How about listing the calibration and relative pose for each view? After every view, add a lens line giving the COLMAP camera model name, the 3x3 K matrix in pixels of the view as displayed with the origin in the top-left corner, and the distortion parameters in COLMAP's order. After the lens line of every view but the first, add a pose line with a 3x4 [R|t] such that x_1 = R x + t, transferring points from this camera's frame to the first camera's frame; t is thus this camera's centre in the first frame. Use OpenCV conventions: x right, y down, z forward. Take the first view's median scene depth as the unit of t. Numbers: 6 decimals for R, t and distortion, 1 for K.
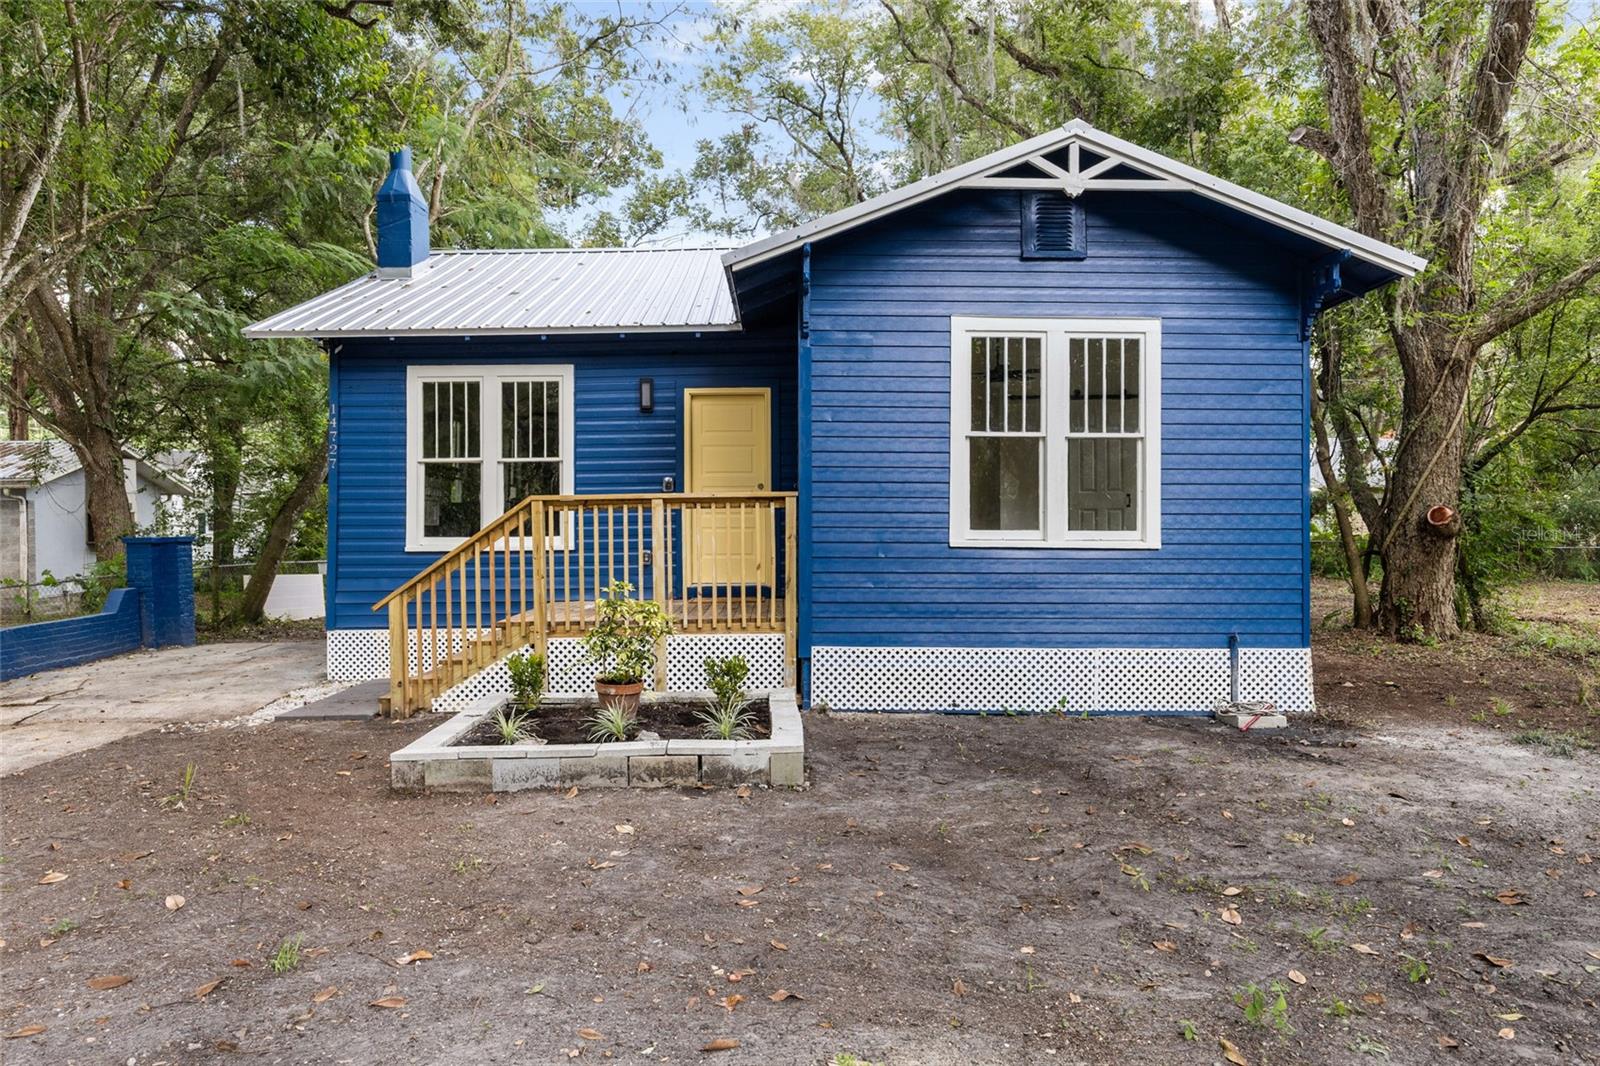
lens RADIAL K [[989.4, 0, 800.0], [0, 989.4, 533.0], [0, 0, 1]] dist [0.003383, 0.001079]
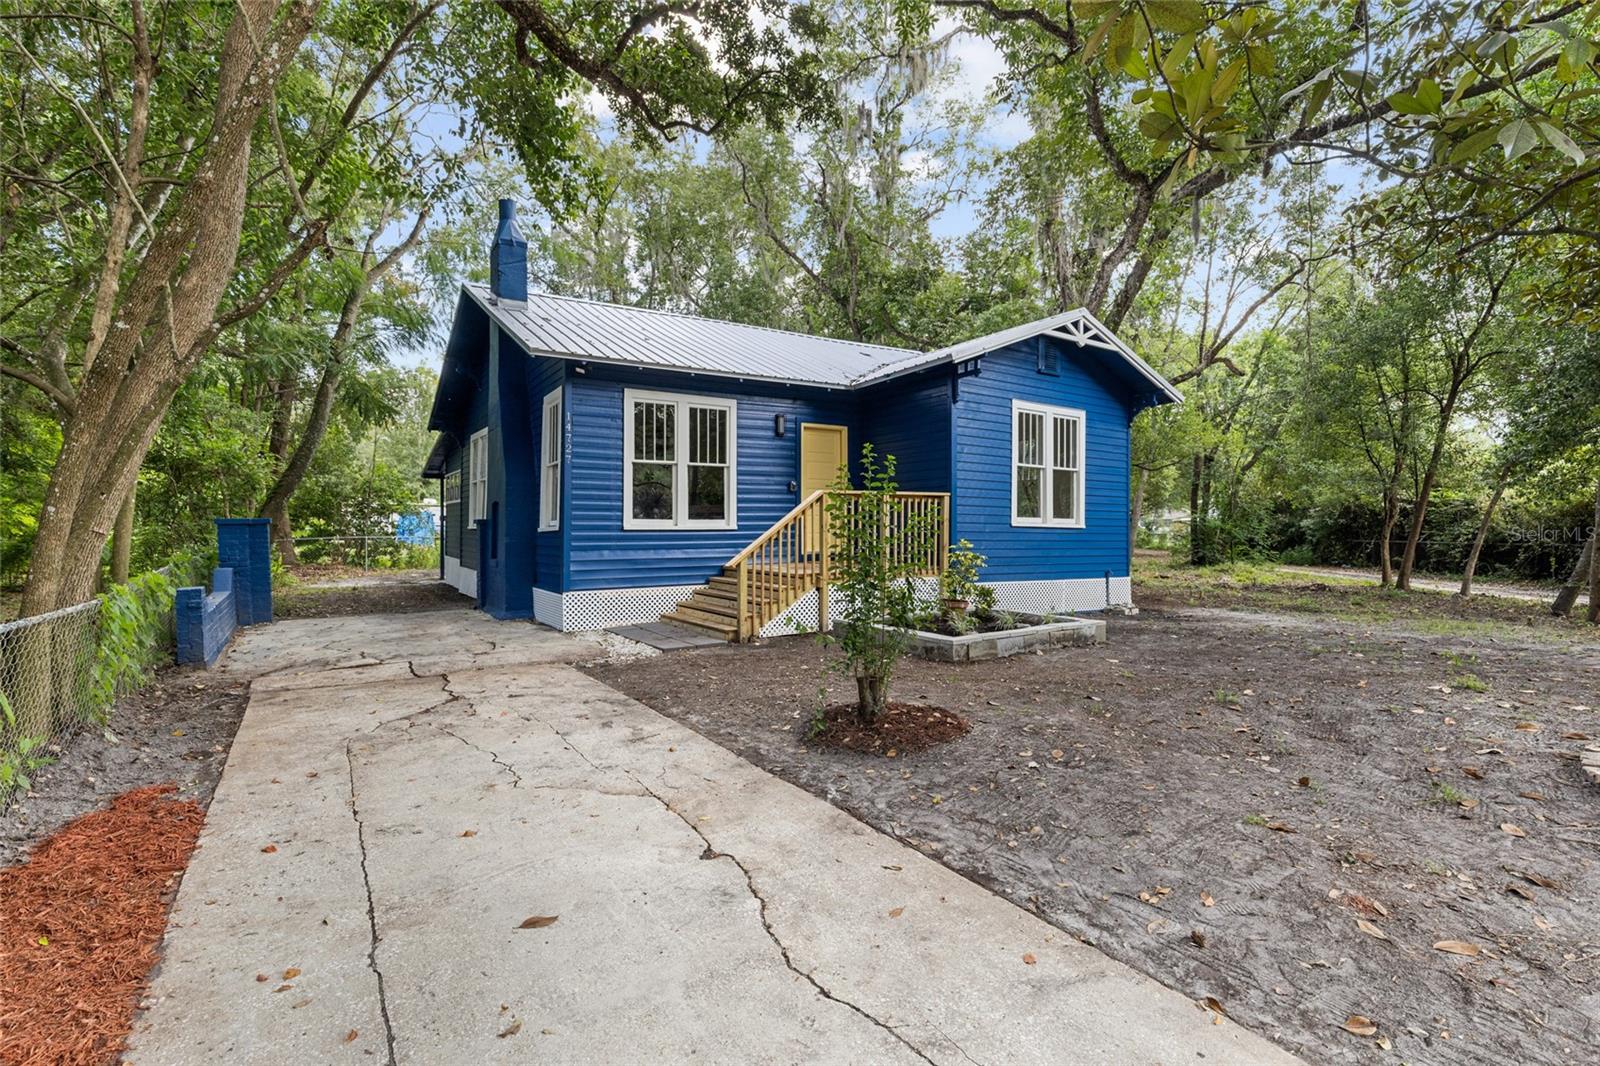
lens RADIAL K [[731.7, 0, 800.0], [0, 731.7, 533.0], [0, 0, 1]] dist [-0.001684, -0.000062]
pose [[0.849196, 0.005940, 0.528045, -0.882378], [-0.004872, 0.999982, -0.003414, 0.032840], [-0.528056, 0.000326, 0.849210, 0.061981]]
